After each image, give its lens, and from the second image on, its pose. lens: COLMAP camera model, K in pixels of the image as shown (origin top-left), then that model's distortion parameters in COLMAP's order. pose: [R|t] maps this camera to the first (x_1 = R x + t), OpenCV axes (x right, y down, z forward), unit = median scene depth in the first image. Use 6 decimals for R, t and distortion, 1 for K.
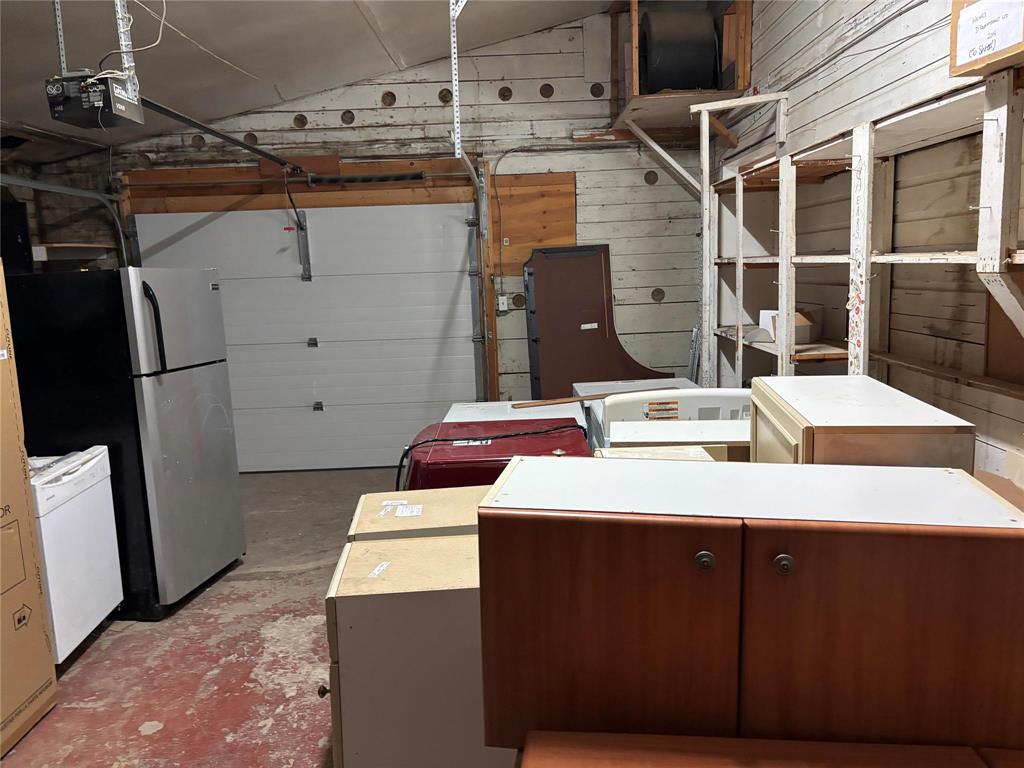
lens RADIAL K [[771.8, 0, 510.8], [0, 771.8, 381.1], [0, 0, 1]] dist [0.041230, -0.029093]
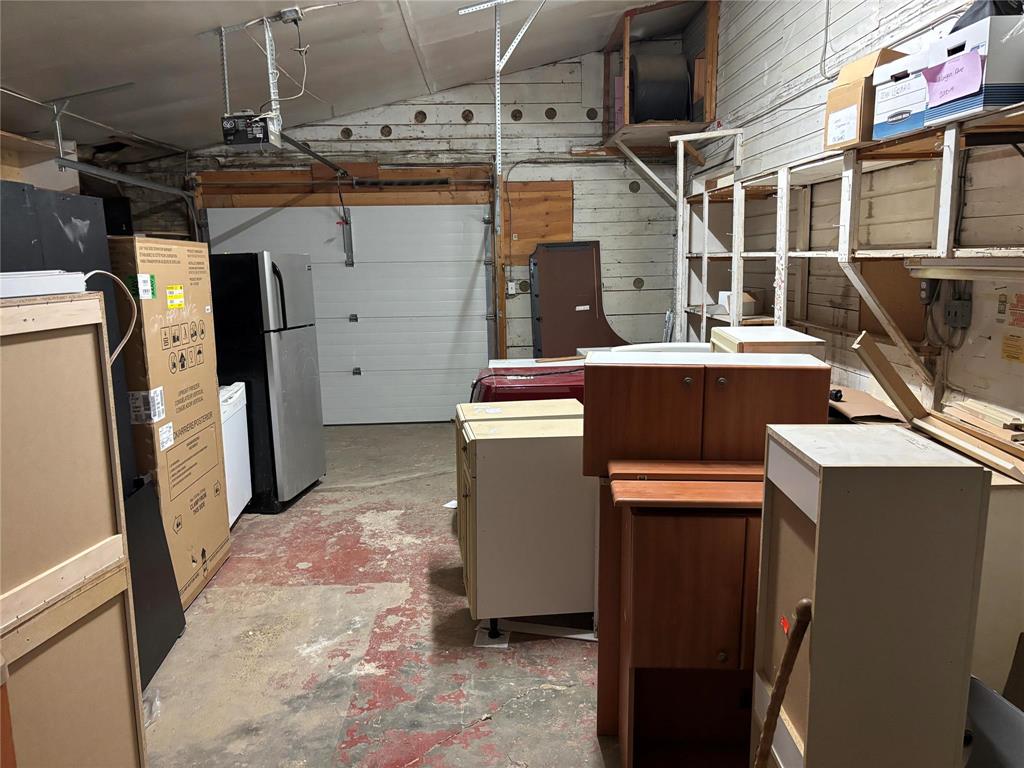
lens RADIAL K [[771.8, 0, 511.1], [0, 771.8, 385.1], [0, 0, 1]] dist [0.041230, -0.029093]
pose [[0.998966, 0.011093, 0.044095, -0.086376], [-0.011640, 0.999858, 0.012151, 0.050786], [-0.043954, -0.012652, 0.998953, -0.292239]]
